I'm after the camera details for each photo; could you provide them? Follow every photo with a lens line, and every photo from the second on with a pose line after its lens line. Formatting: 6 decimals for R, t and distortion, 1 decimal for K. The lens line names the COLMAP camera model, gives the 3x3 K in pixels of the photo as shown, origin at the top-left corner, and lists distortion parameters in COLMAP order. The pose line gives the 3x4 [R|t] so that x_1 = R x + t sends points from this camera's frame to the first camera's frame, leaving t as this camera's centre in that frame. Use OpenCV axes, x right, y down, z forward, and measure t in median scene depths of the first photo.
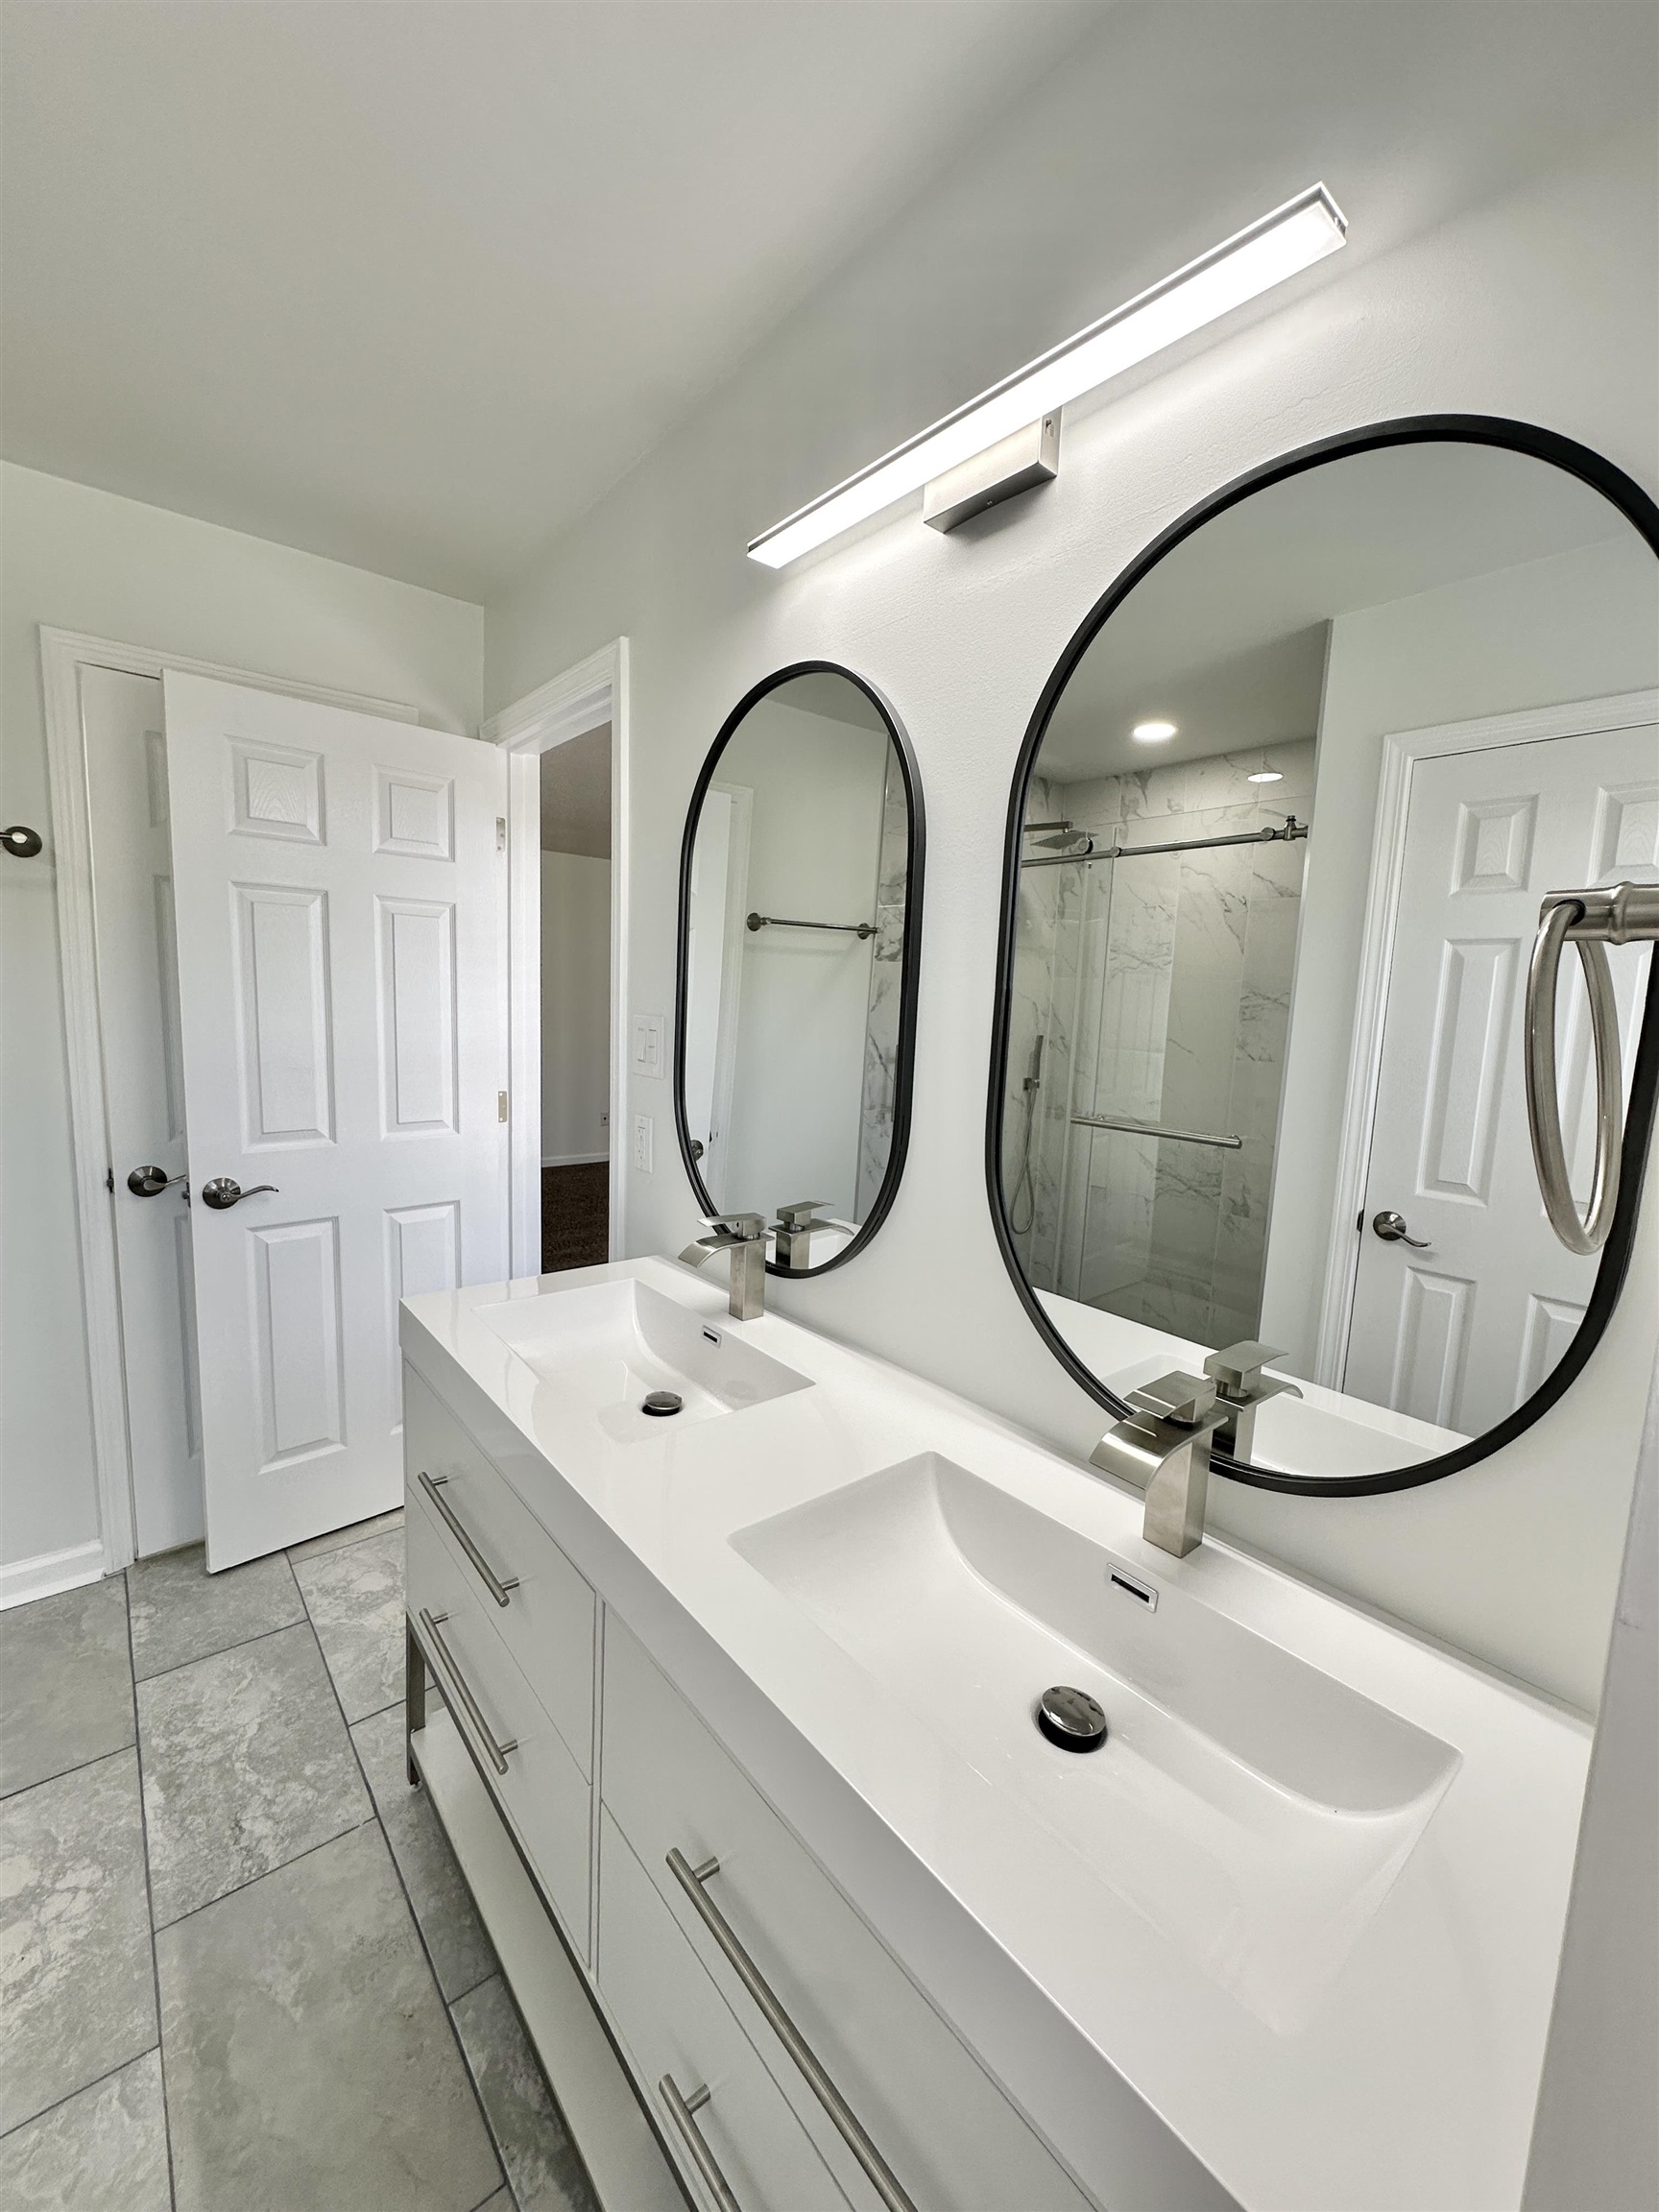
lens RADIAL K [[875.7, 0, 815.2], [0, 875.7, 1102.4], [0, 0, 1]] dist [0.000062, 0.000804]
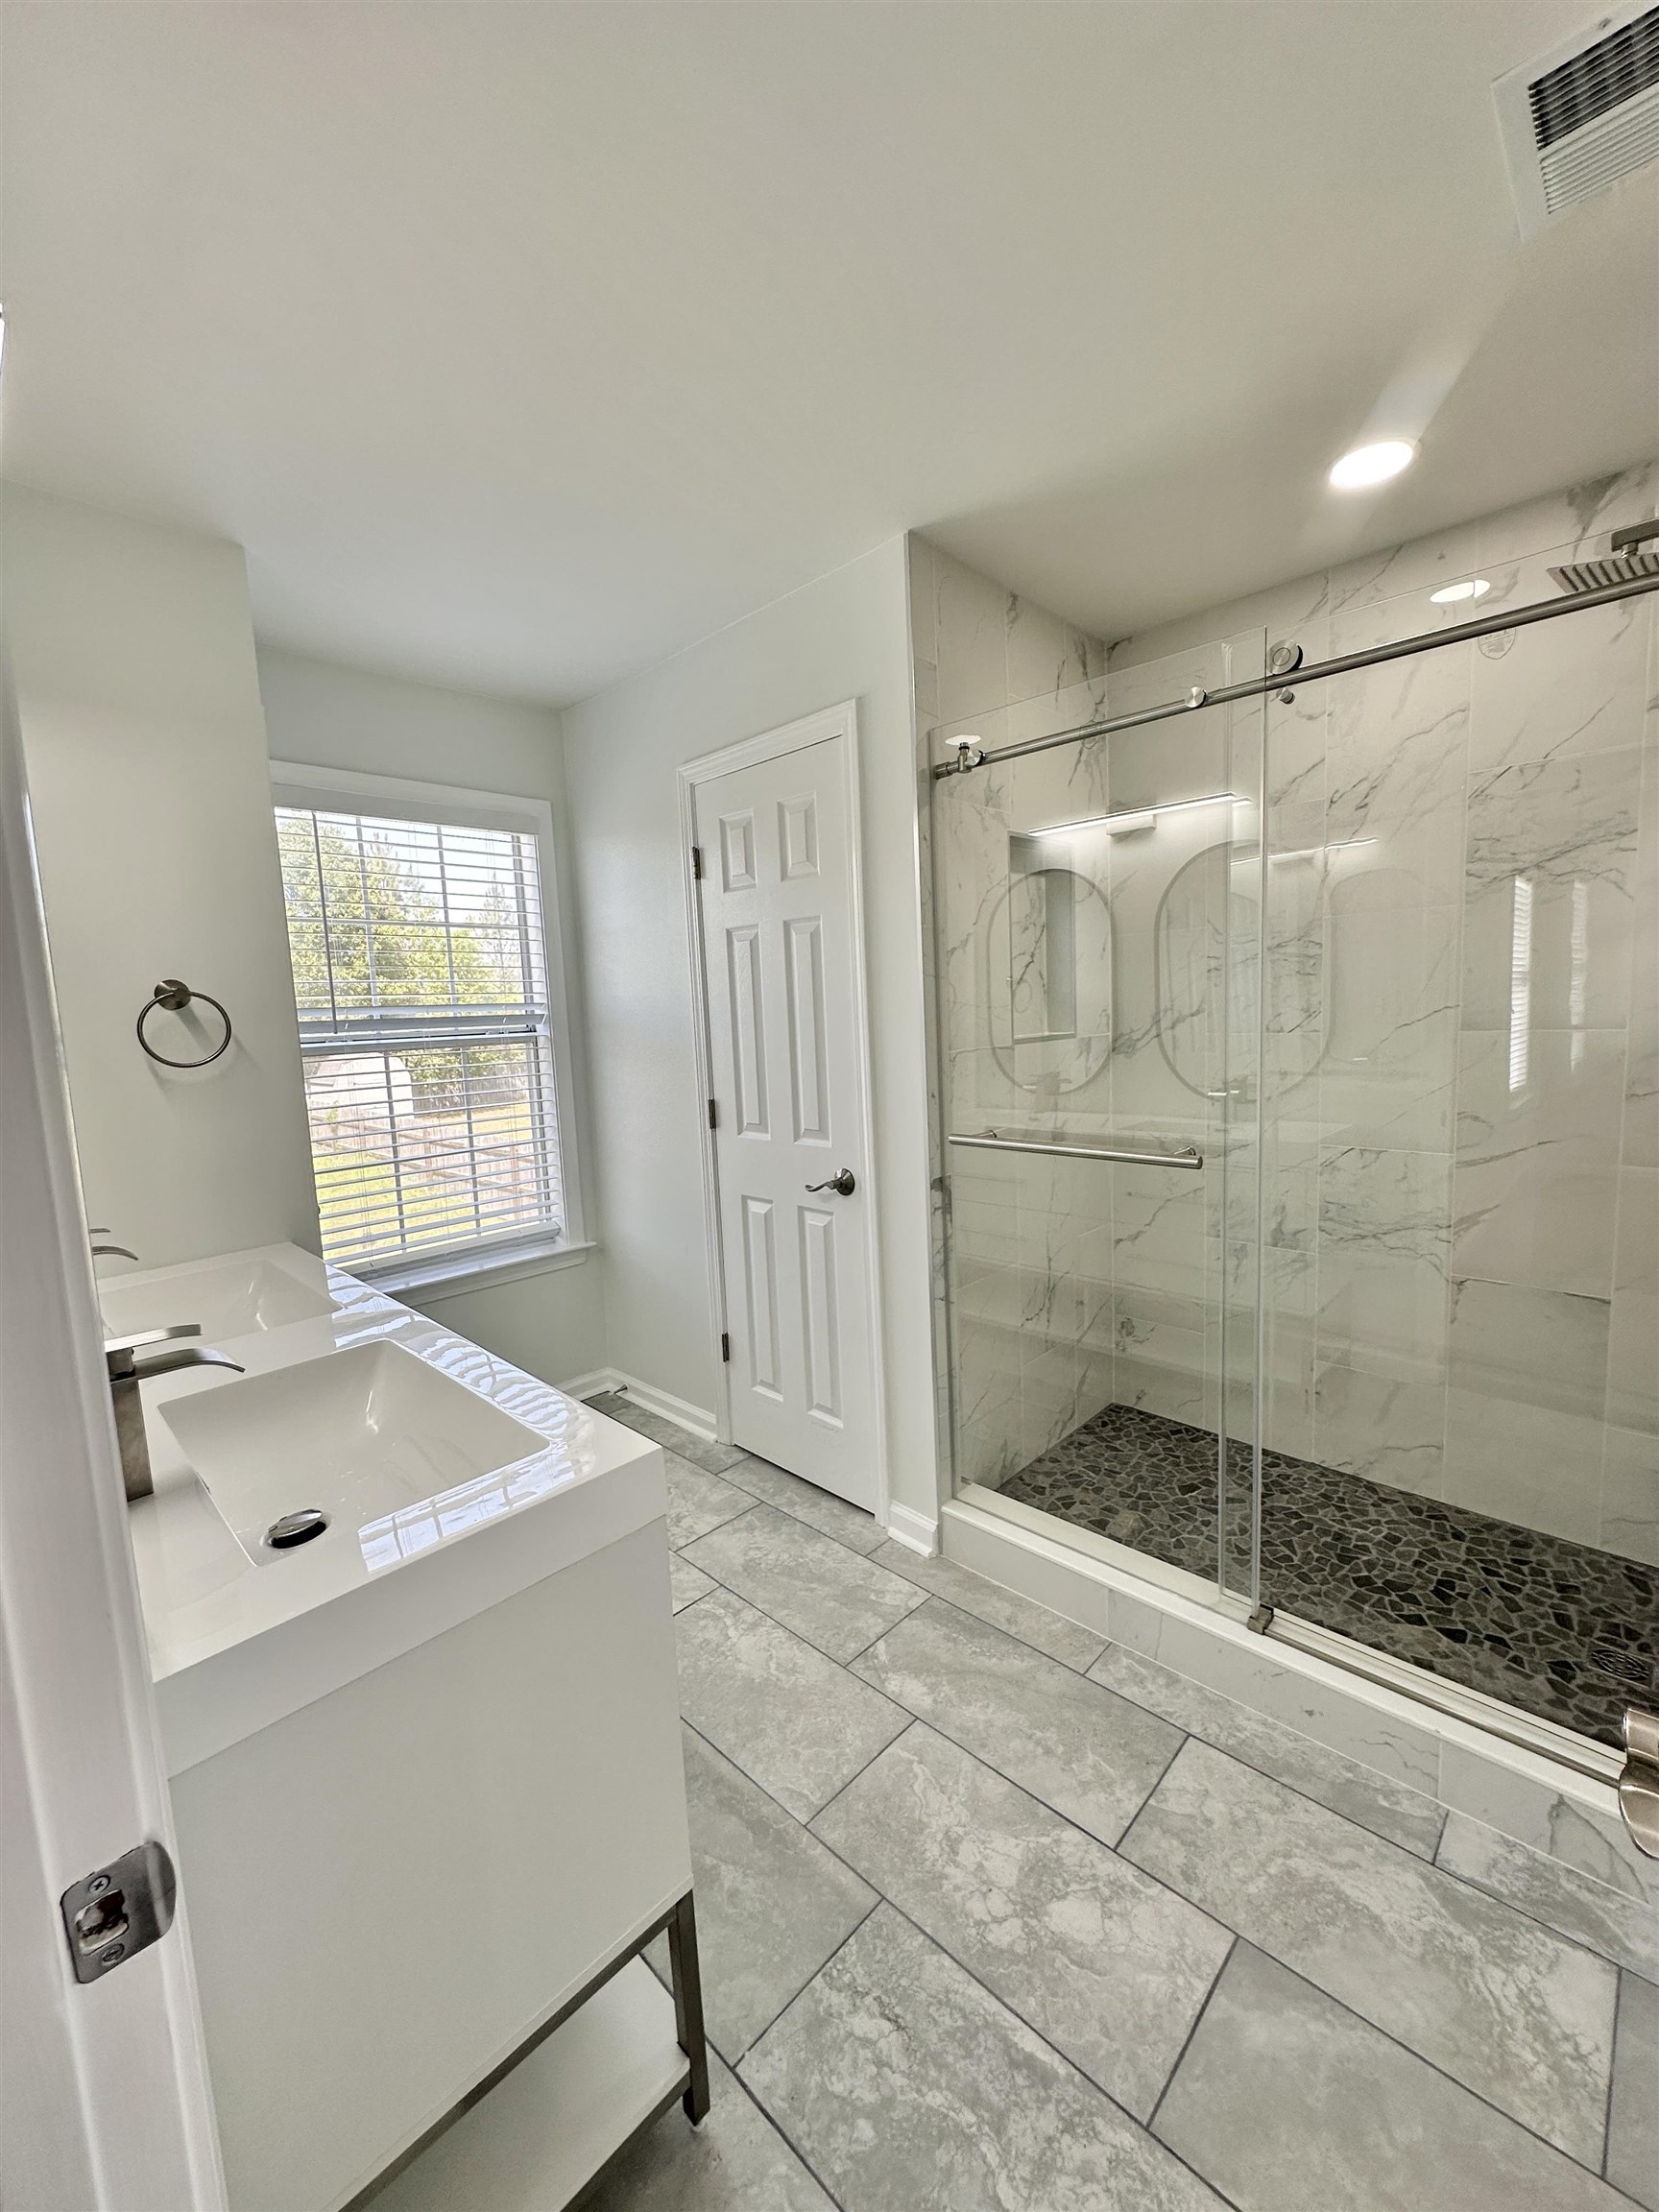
lens RADIAL K [[875.7, 0, 815.2], [0, 875.7, 1102.4], [0, 0, 1]] dist [0.000062, 0.000804]
pose [[-0.994868, 0.017093, -0.099730, -0.517383], [-0.005837, 0.974293, 0.225211, -0.188708], [0.101016, 0.224637, -0.969192, 1.584039]]
